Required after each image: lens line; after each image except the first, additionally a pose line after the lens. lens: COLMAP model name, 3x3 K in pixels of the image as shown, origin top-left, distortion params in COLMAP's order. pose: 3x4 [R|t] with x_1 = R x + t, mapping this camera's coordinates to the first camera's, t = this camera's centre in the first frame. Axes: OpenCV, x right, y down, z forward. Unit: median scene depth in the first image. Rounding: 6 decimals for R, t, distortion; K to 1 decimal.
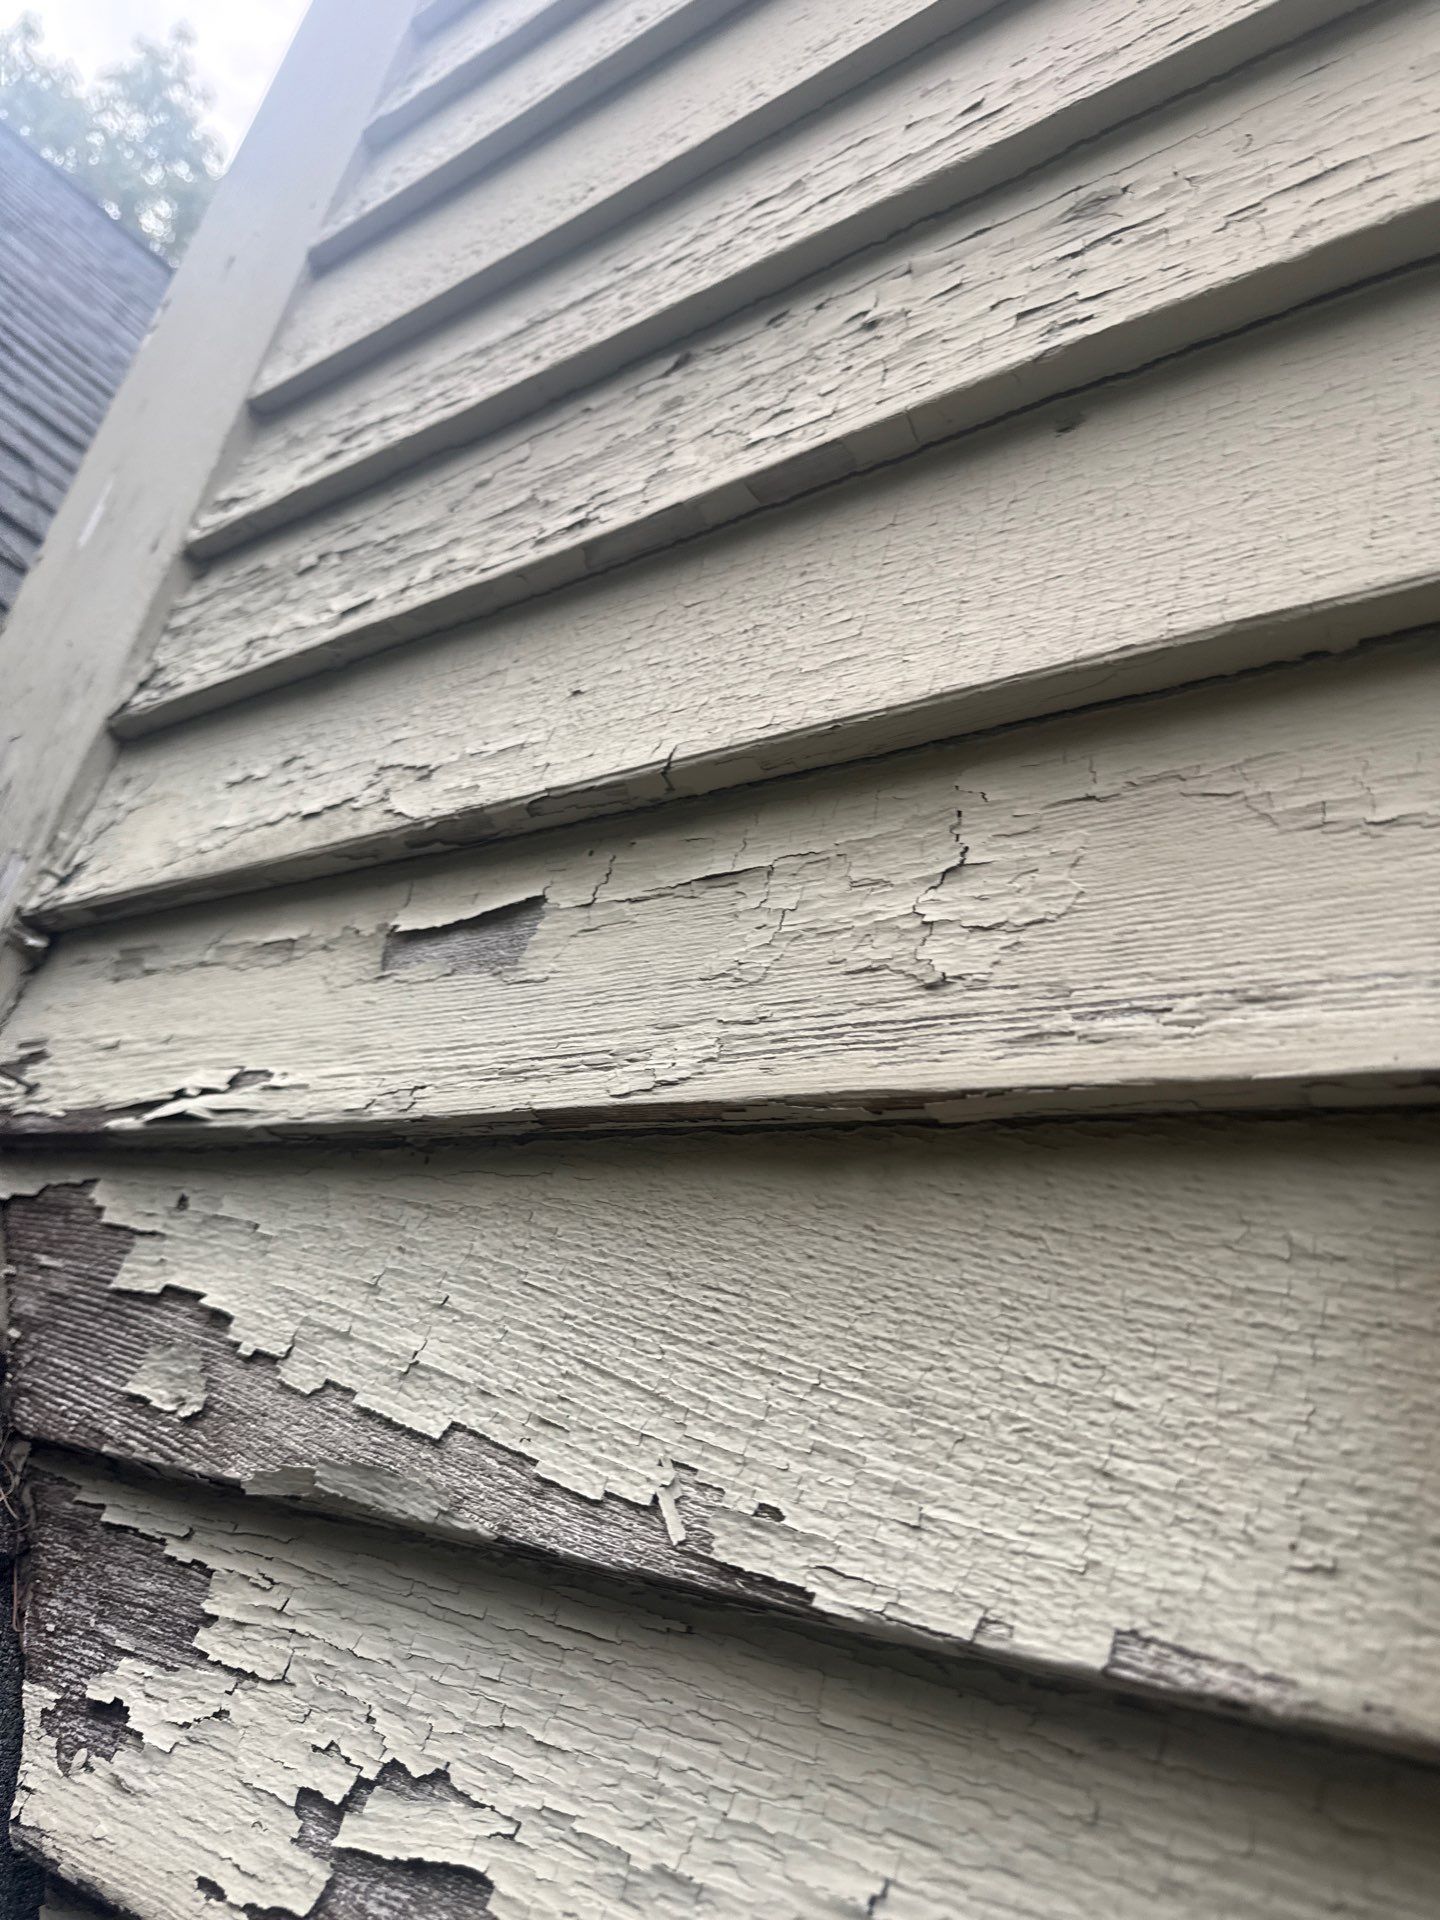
lens RADIAL K [[1430.5, 0, 723.5], [0, 1430.5, 939.4], [0, 0, 1]] dist [0.003576, -0.025281]
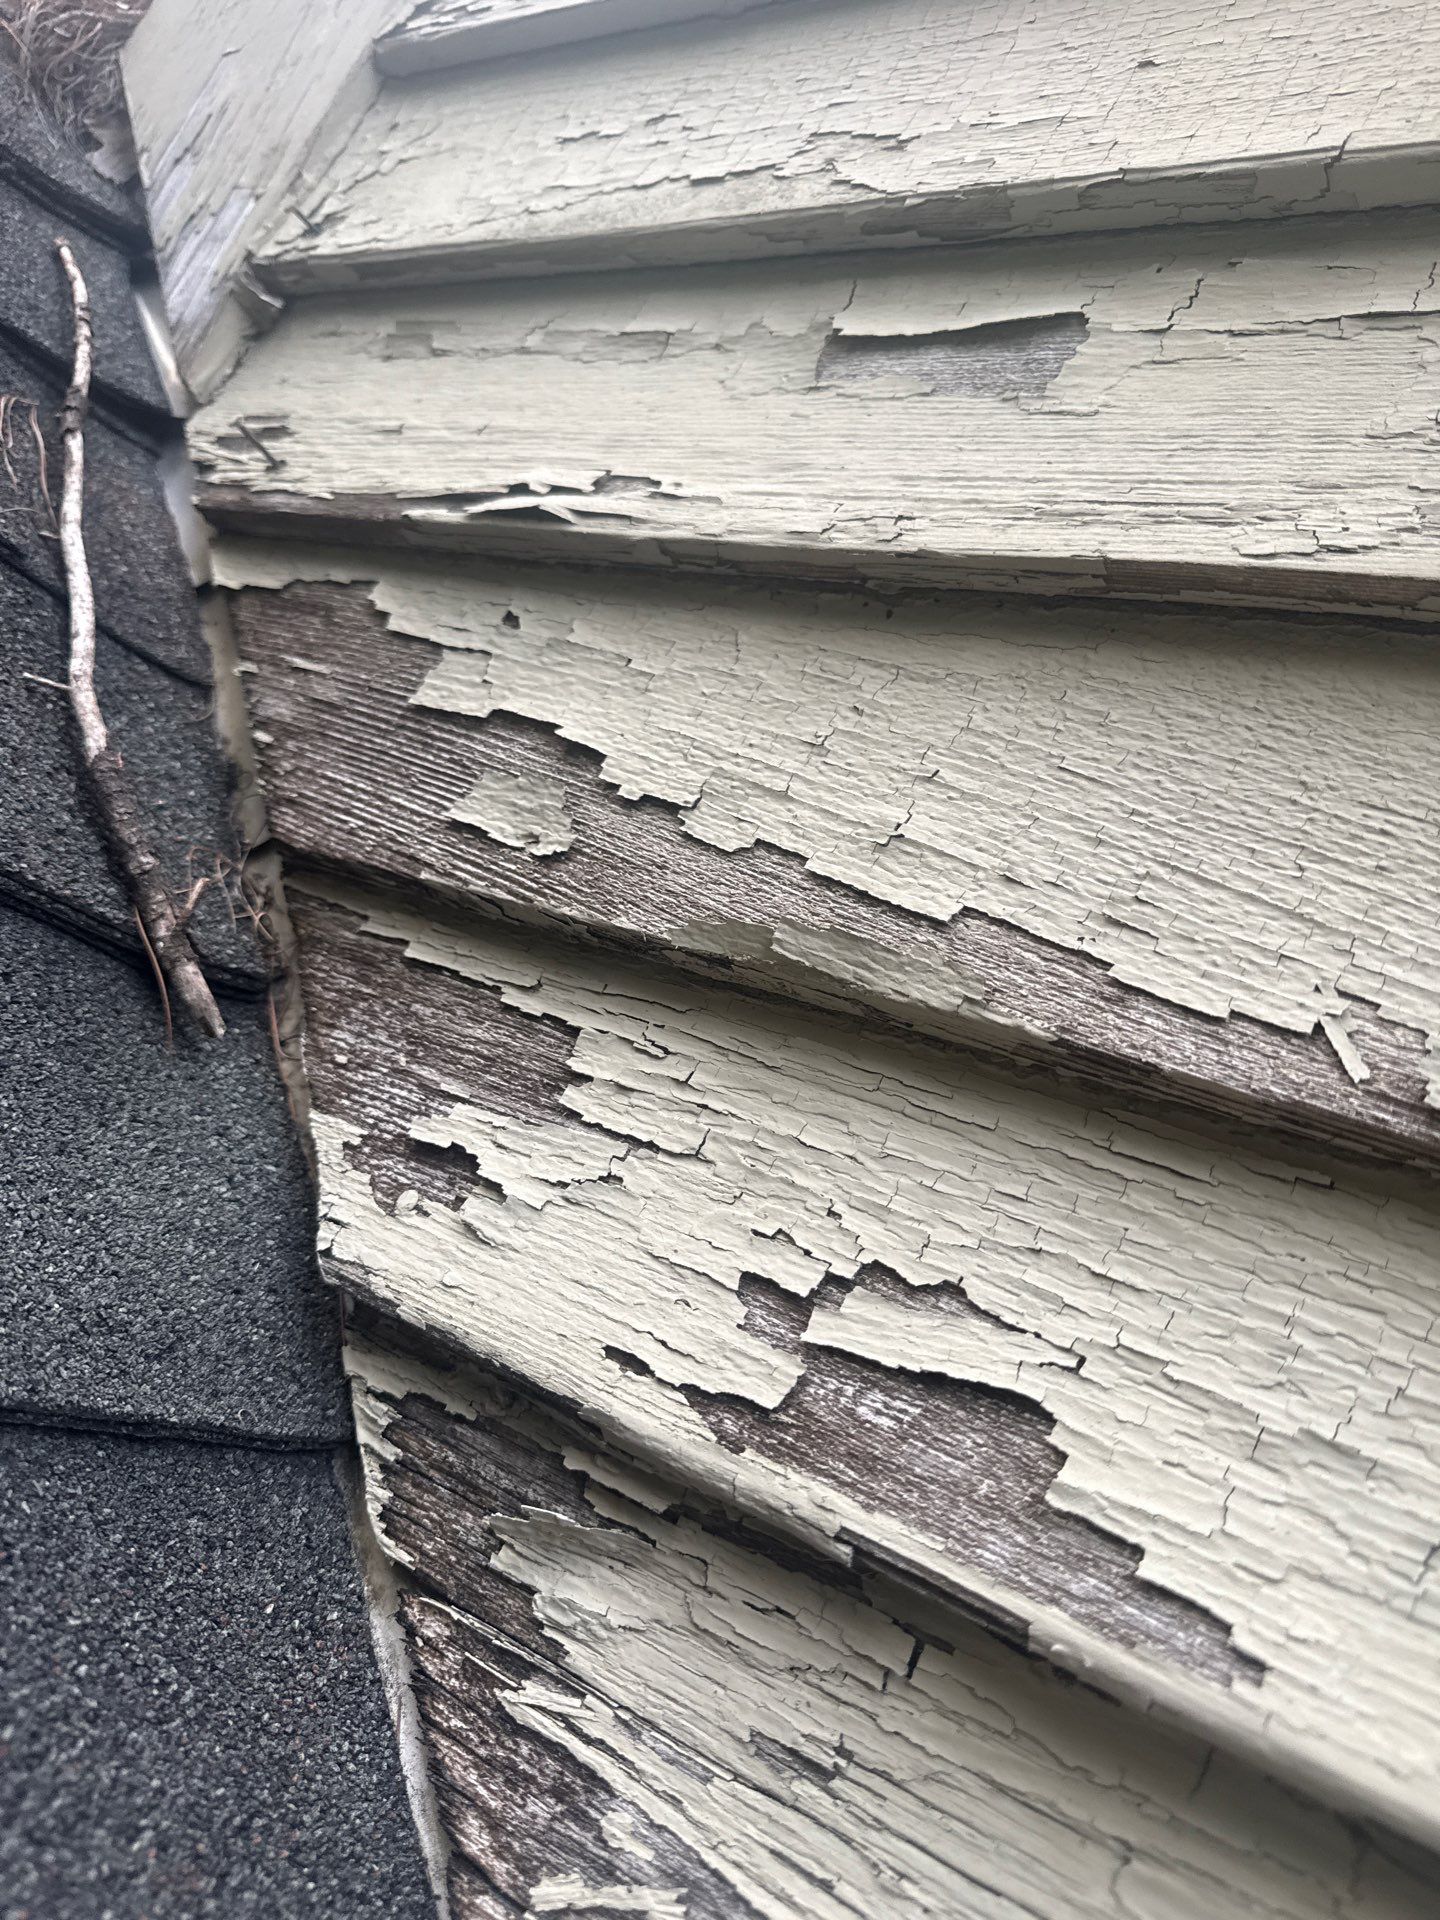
lens RADIAL K [[1434.9, 0, 720.1], [0, 1434.9, 945.7], [0, 0, 1]] dist [0.114263, -0.264585]
pose [[0.975916, 0.207480, 0.067383, -0.352790], [-0.217372, 0.950923, 0.220215, 0.193592], [-0.018386, -0.229559, 0.973121, 0.180451]]
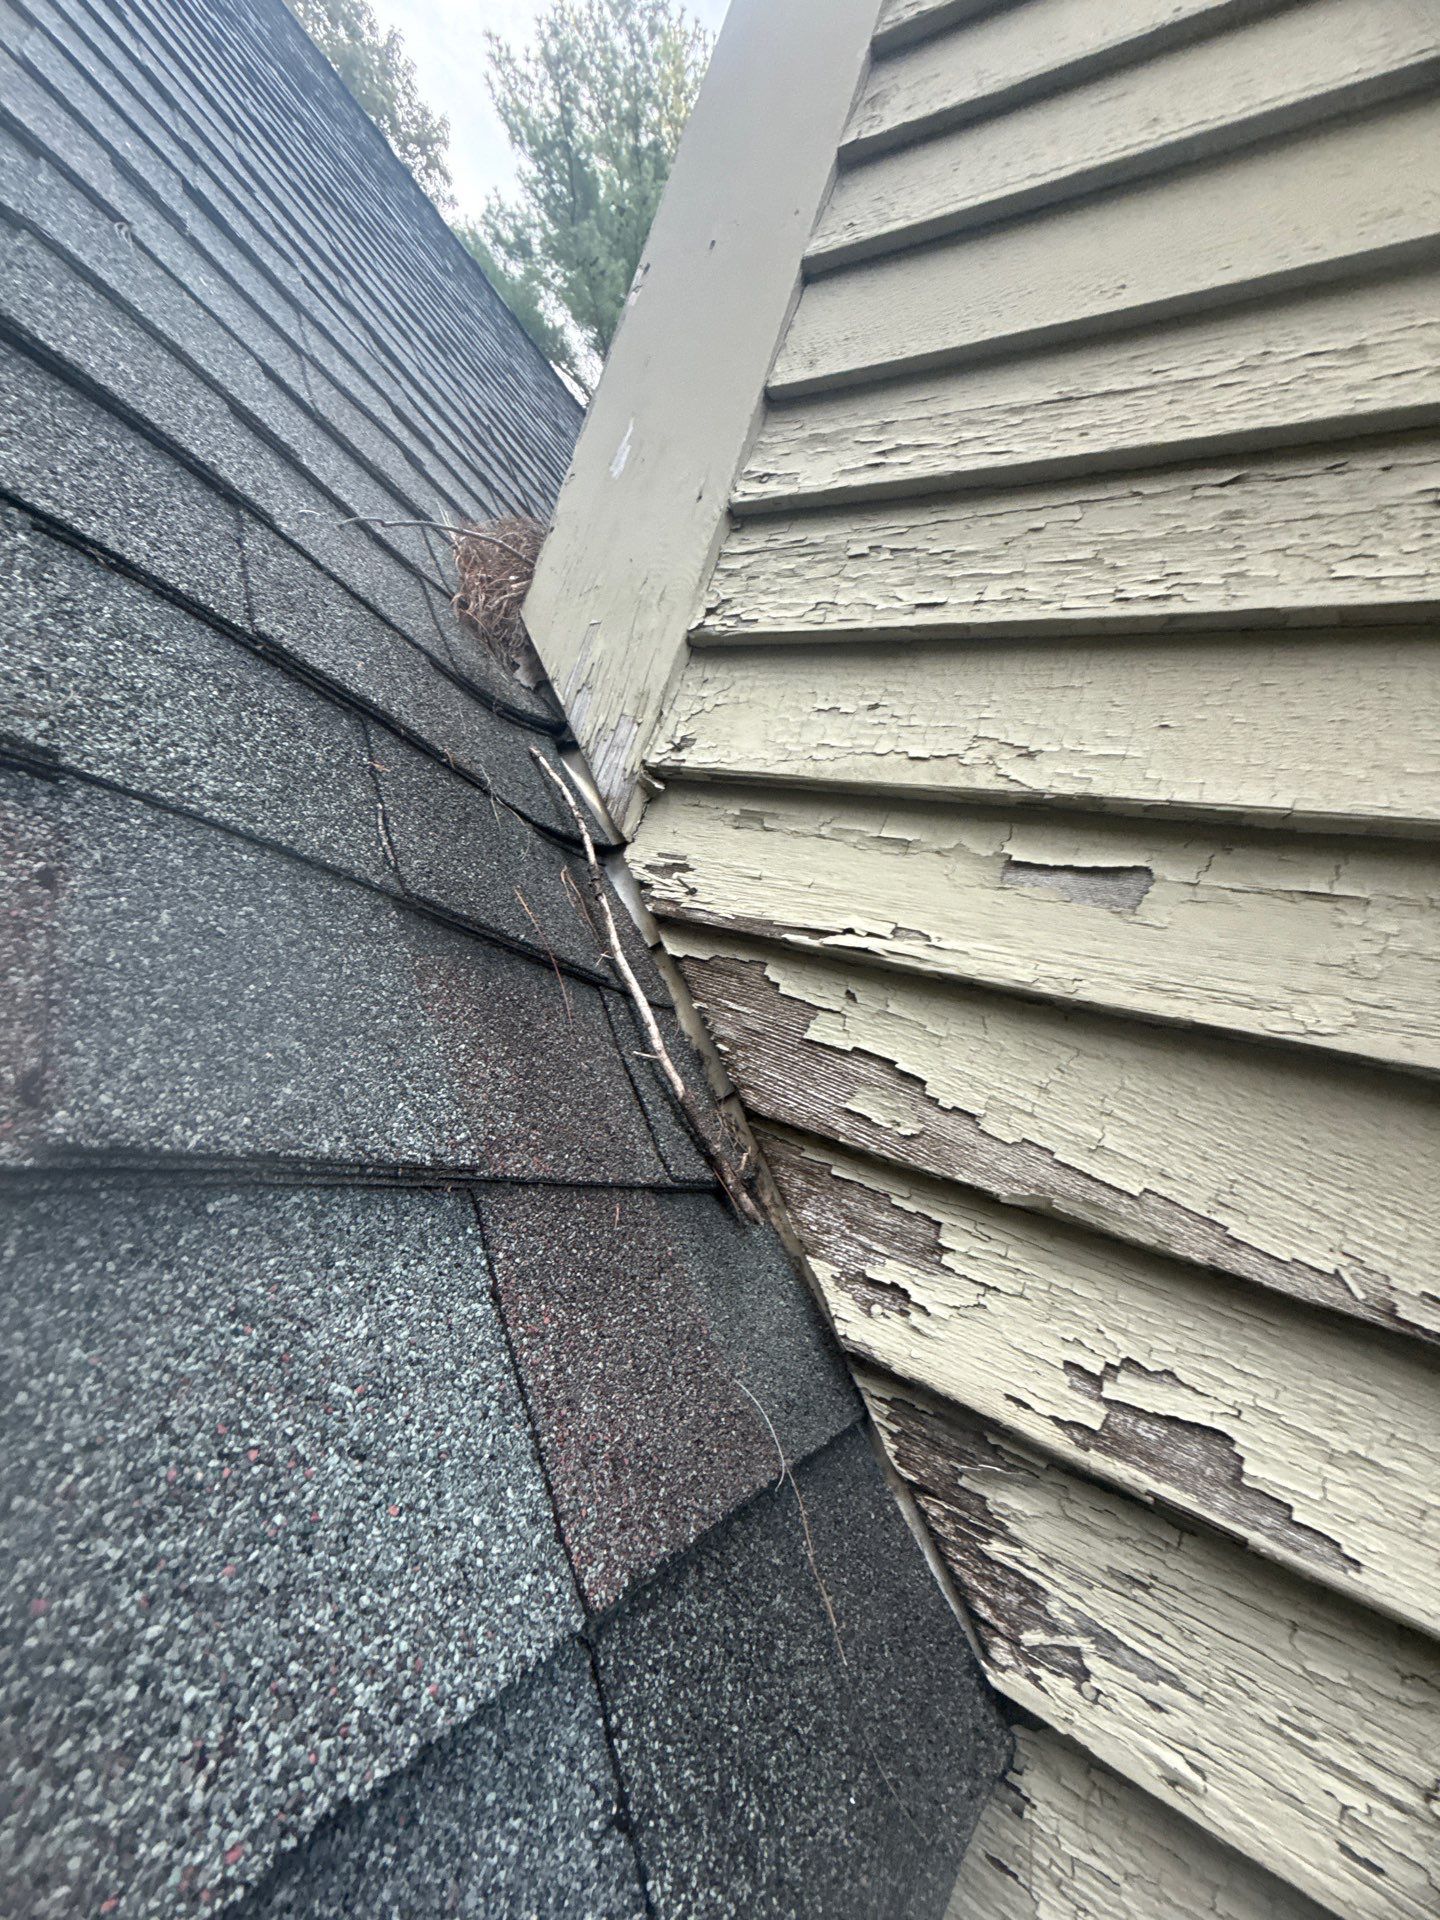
lens RADIAL K [[787.3, 0, 721.8], [0, 787.3, 968.7], [0, 0, 1]] dist [0.005932, -0.000450]
pose [[0.987137, 0.117433, 0.108494, -0.812904], [-0.146037, 0.938488, 0.312911, -0.155550], [-0.065075, -0.324730, 0.943565, 0.156876]]
